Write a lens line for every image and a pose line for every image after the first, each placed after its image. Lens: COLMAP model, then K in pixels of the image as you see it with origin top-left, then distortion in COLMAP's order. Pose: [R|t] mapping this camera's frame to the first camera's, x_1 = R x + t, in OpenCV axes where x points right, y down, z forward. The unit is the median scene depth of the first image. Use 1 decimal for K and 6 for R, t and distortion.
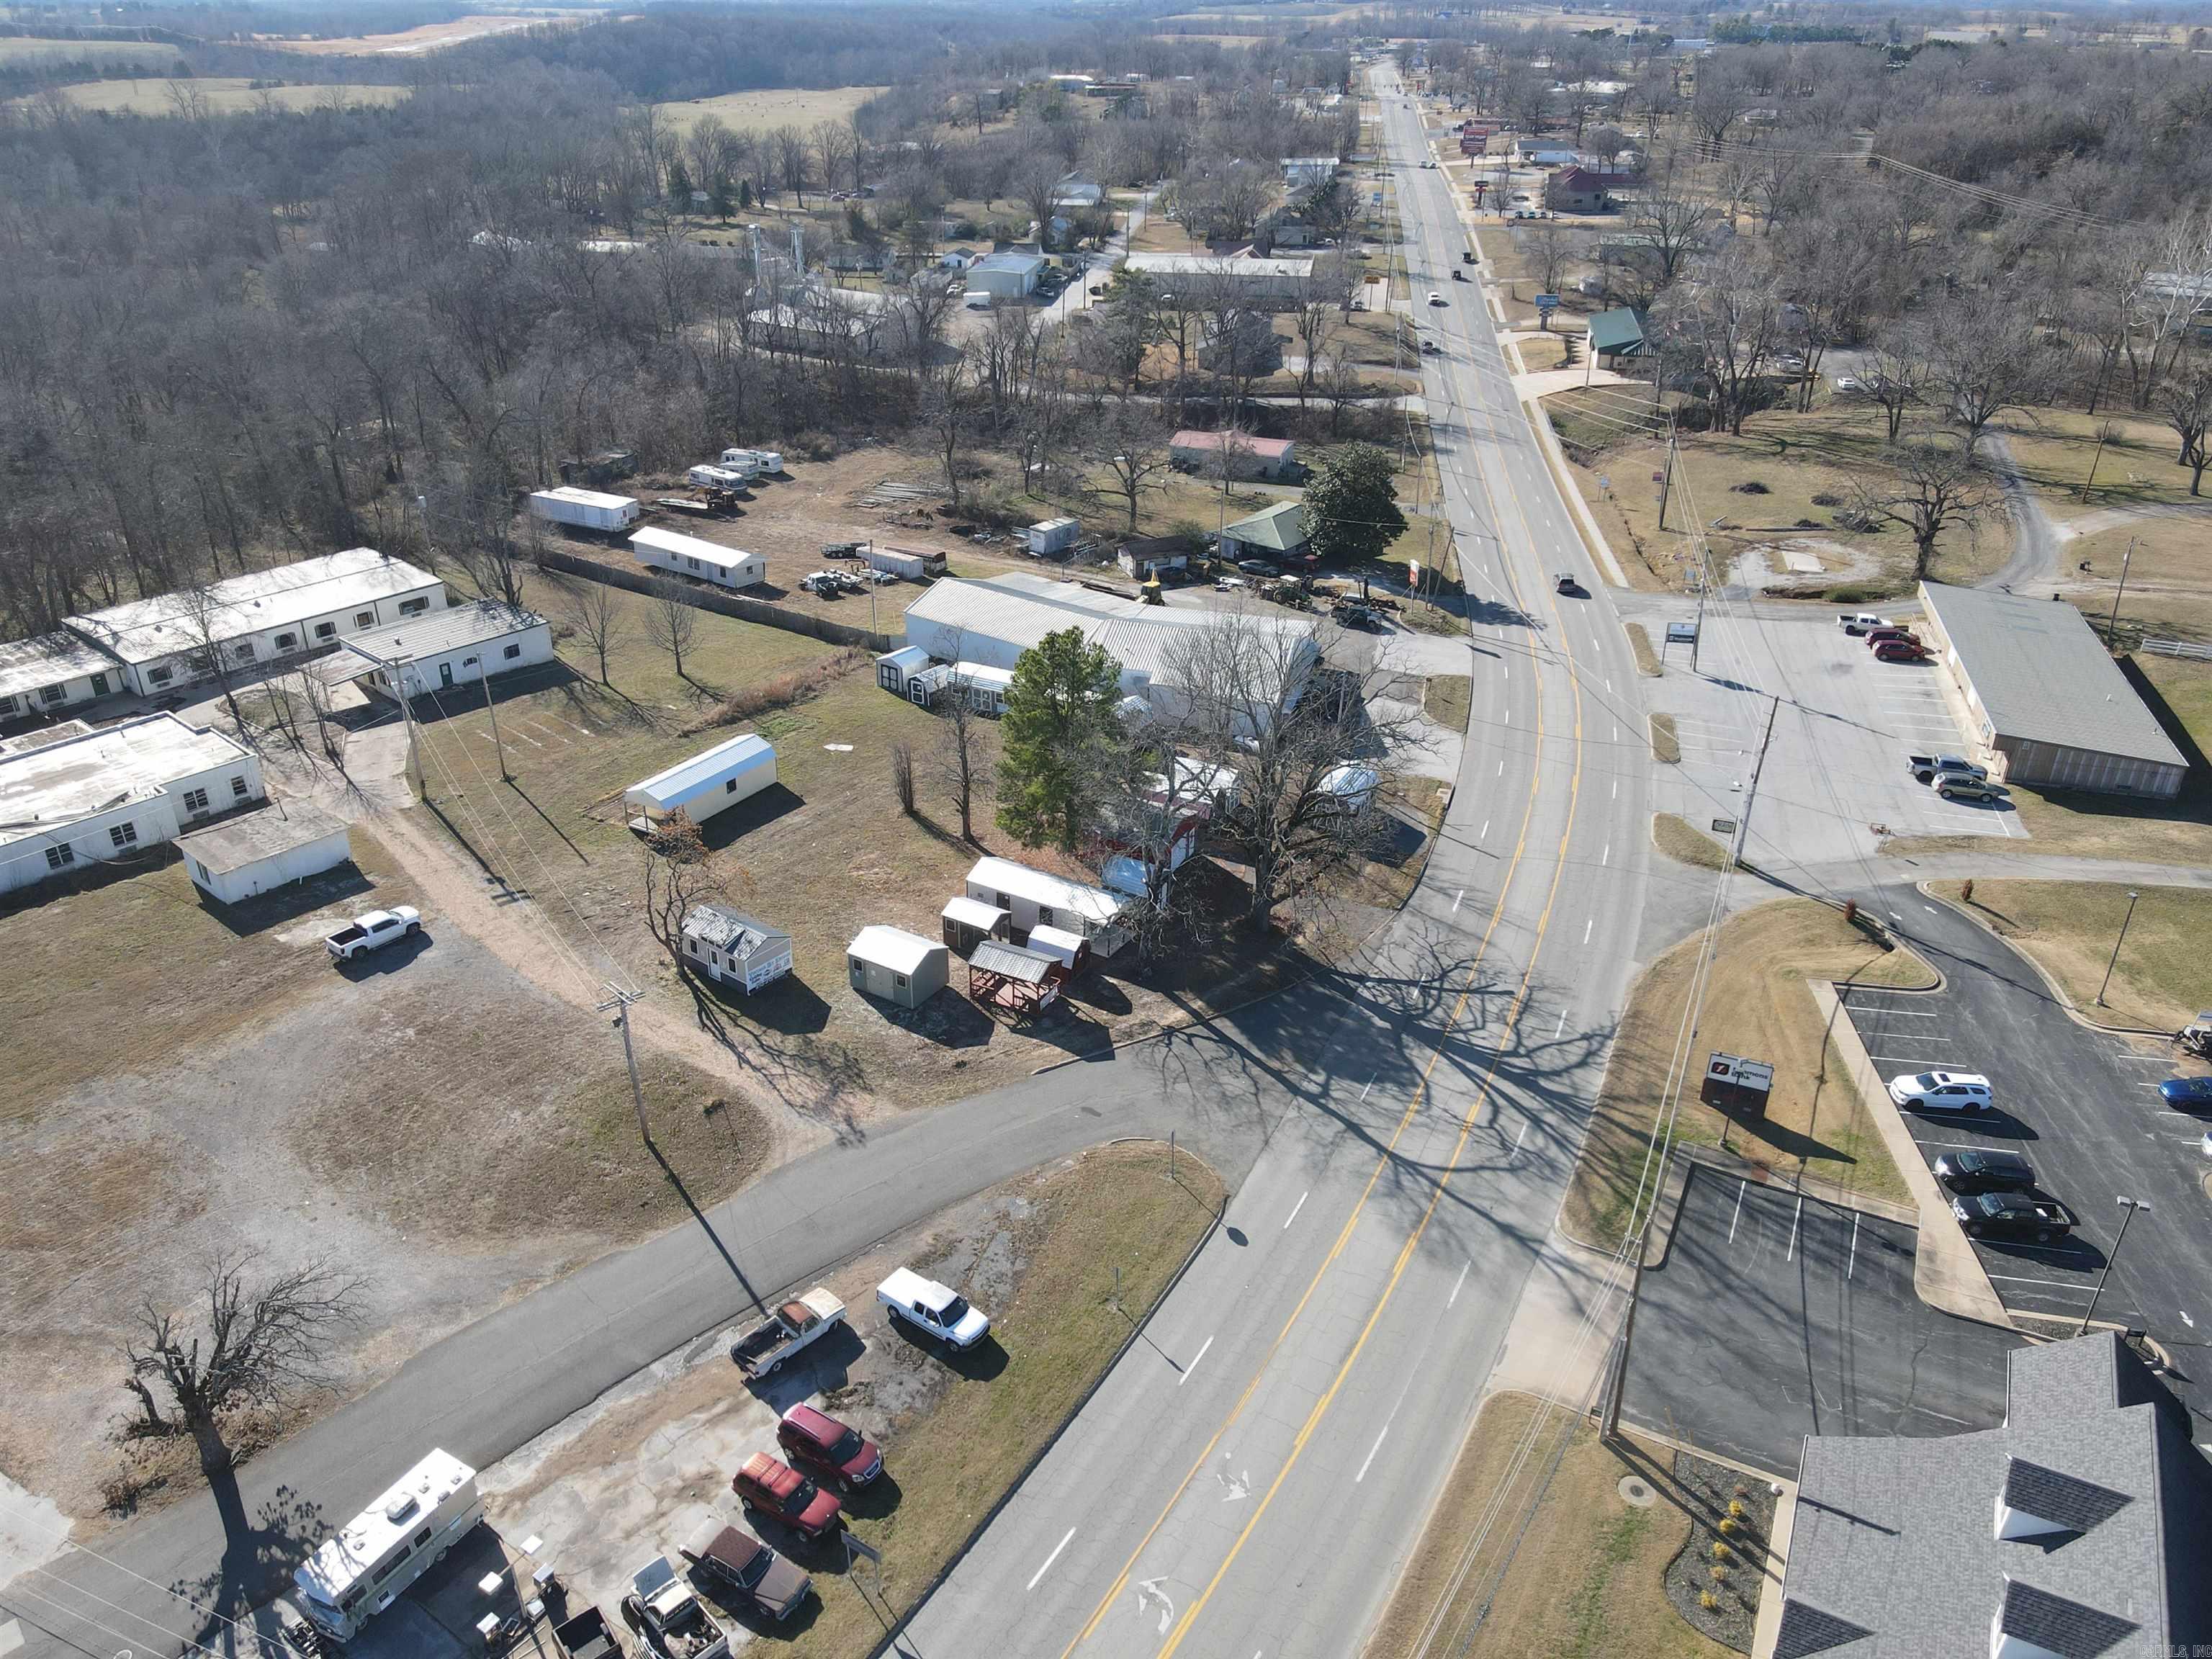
lens RADIAL K [[1613.1, 0, 1106.0], [0, 1613.1, 829.5], [0, 0, 1]] dist [0.009887, 0.012305]
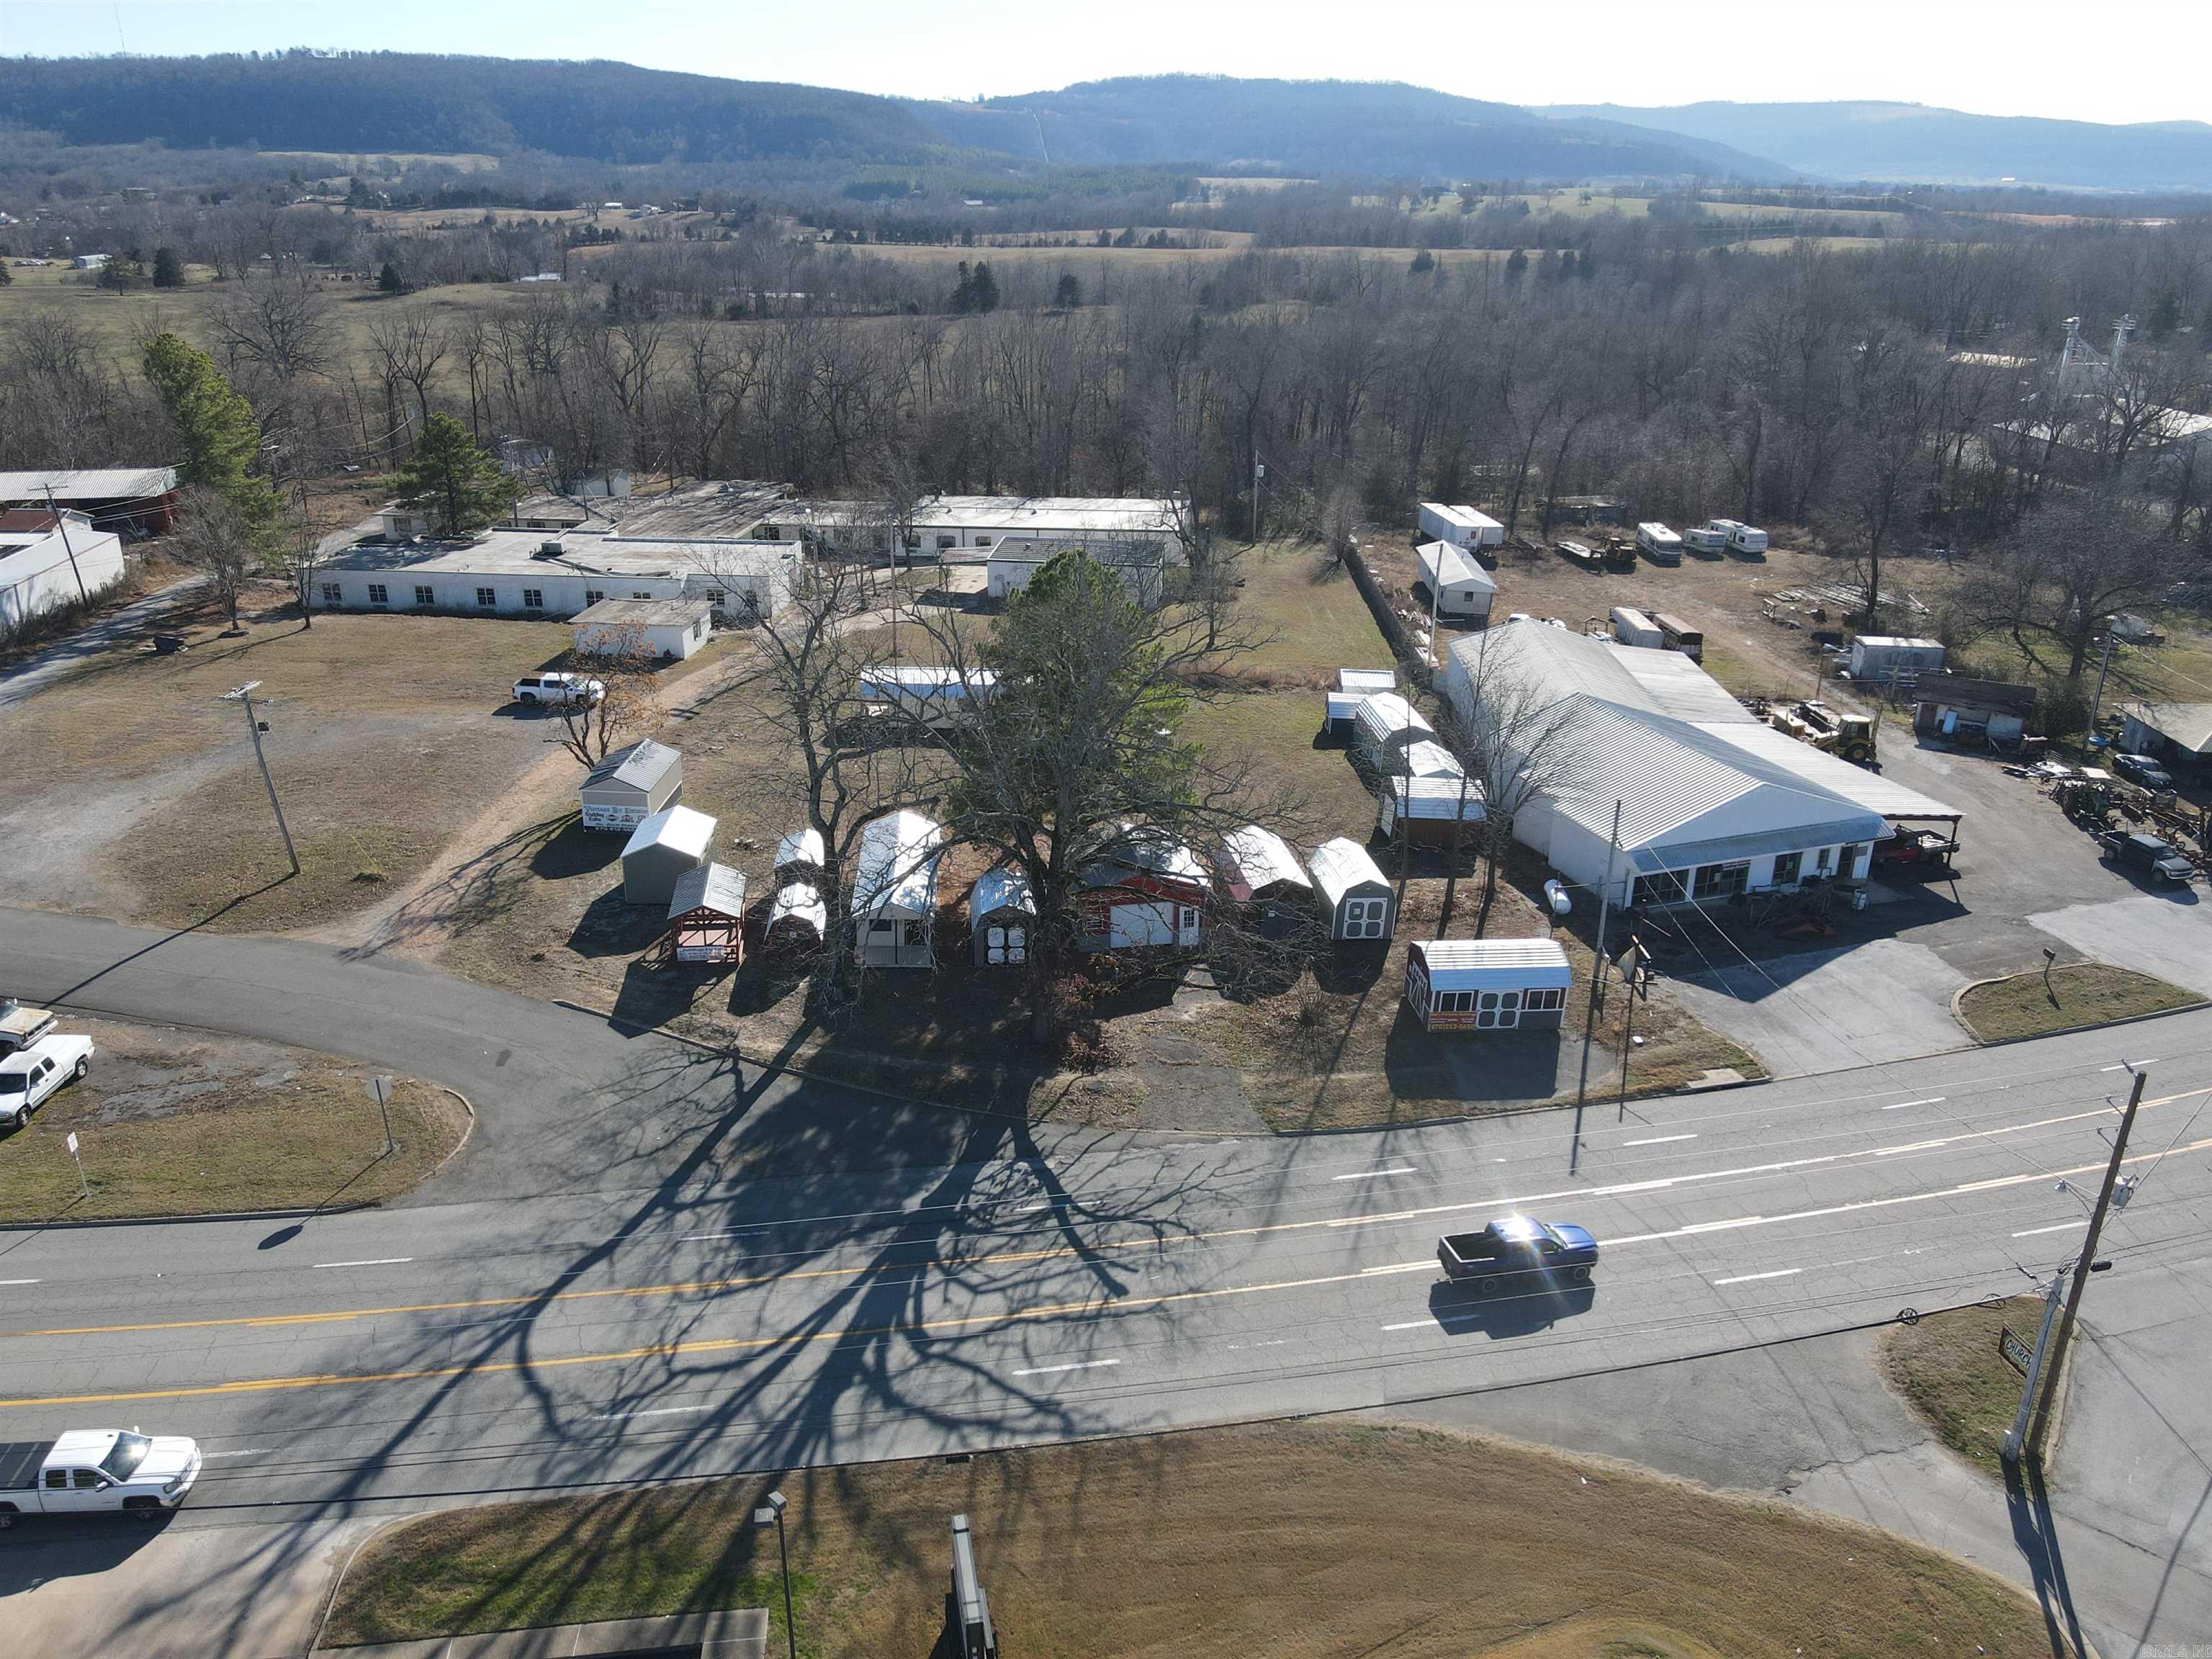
lens RADIAL K [[1613.1, 0, 1106.0], [0, 1613.1, 829.5], [0, 0, 1]] dist [0.009887, 0.012305]
pose [[0.568743, 0.306350, -0.763336, 0.602849], [-0.382248, 0.920189, 0.084496, -0.082658], [0.728298, 0.243727, 0.640452, 0.608742]]
